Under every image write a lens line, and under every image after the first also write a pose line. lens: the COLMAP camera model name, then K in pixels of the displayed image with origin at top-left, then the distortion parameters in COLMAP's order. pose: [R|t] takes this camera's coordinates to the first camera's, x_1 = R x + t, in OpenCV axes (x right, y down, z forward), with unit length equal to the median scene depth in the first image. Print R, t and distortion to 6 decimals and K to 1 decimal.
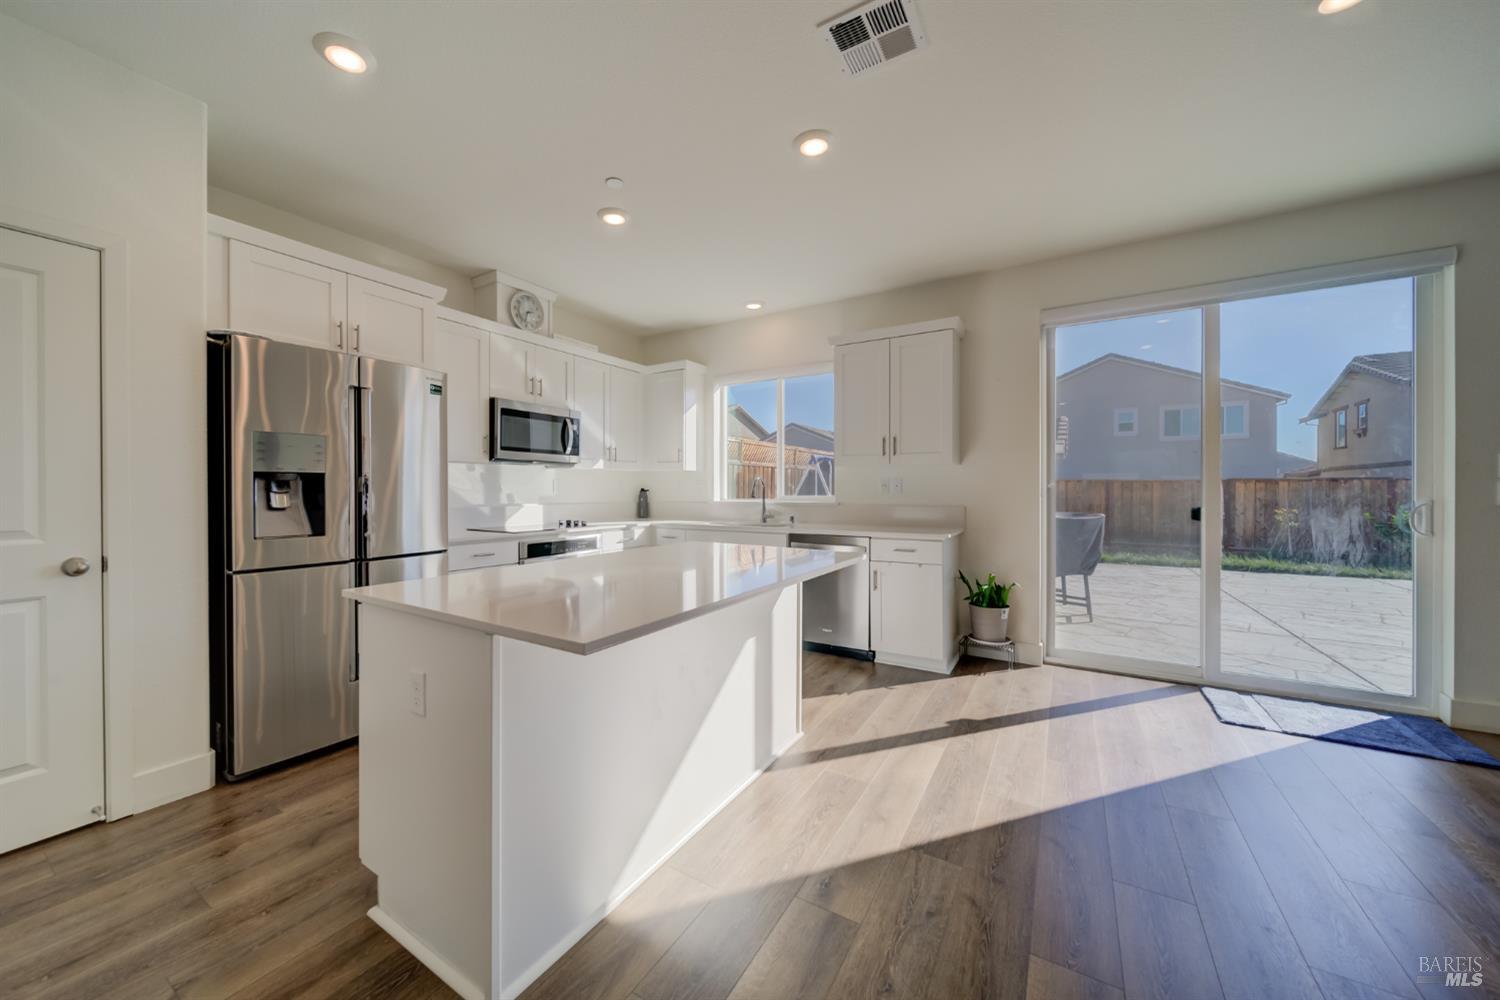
lens RADIAL K [[549.6, 0, 717.7], [0, 549.6, 486.2], [0, 0, 1]] dist [0.001288, 0.000009]
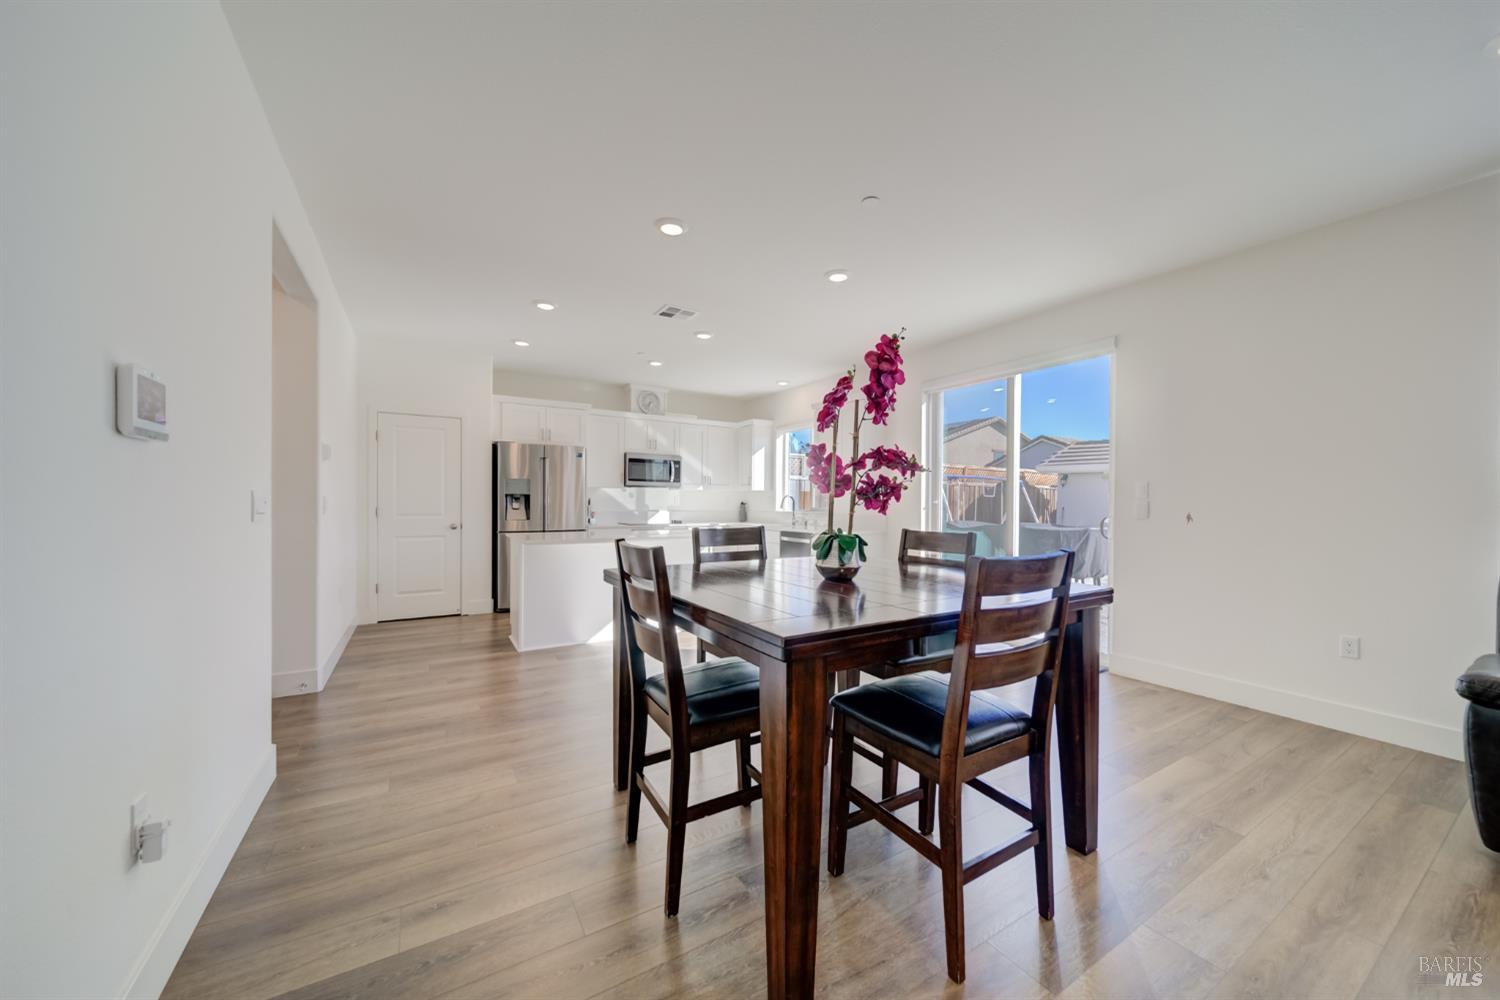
lens RADIAL K [[539.7, 0, 772.1], [0, 539.7, 505.5], [0, 0, 1]] dist [-0.000527, -0.000034]
pose [[0.907493, 0.010699, -0.419930, 0.717498], [-0.006460, 0.999913, 0.011517, -0.004818], [0.420017, -0.007739, 0.907483, -0.407922]]
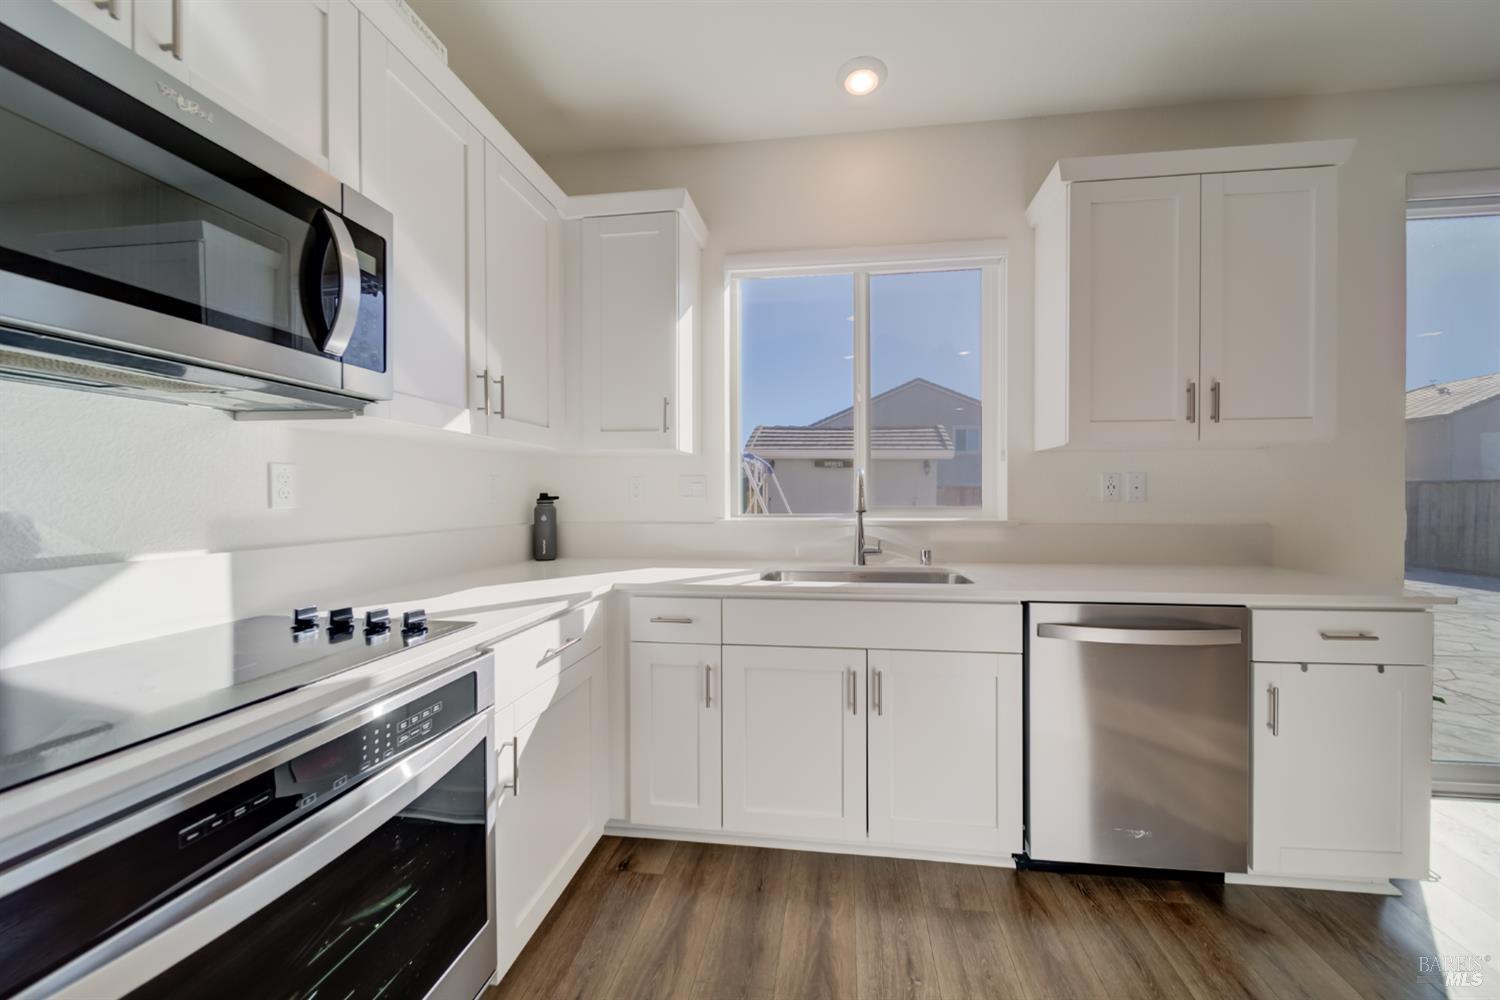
lens RADIAL K [[531.3, 0, 772.6], [0, 531.3, 495.0], [0, 0, 1]] dist [-0.006558, 0.000003]
pose [[0.907218, -0.000876, 0.420660, -0.194087], [-0.000918, 0.999991, 0.004061, 0.004801], [-0.420660, -0.004070, 0.907209, 0.677647]]
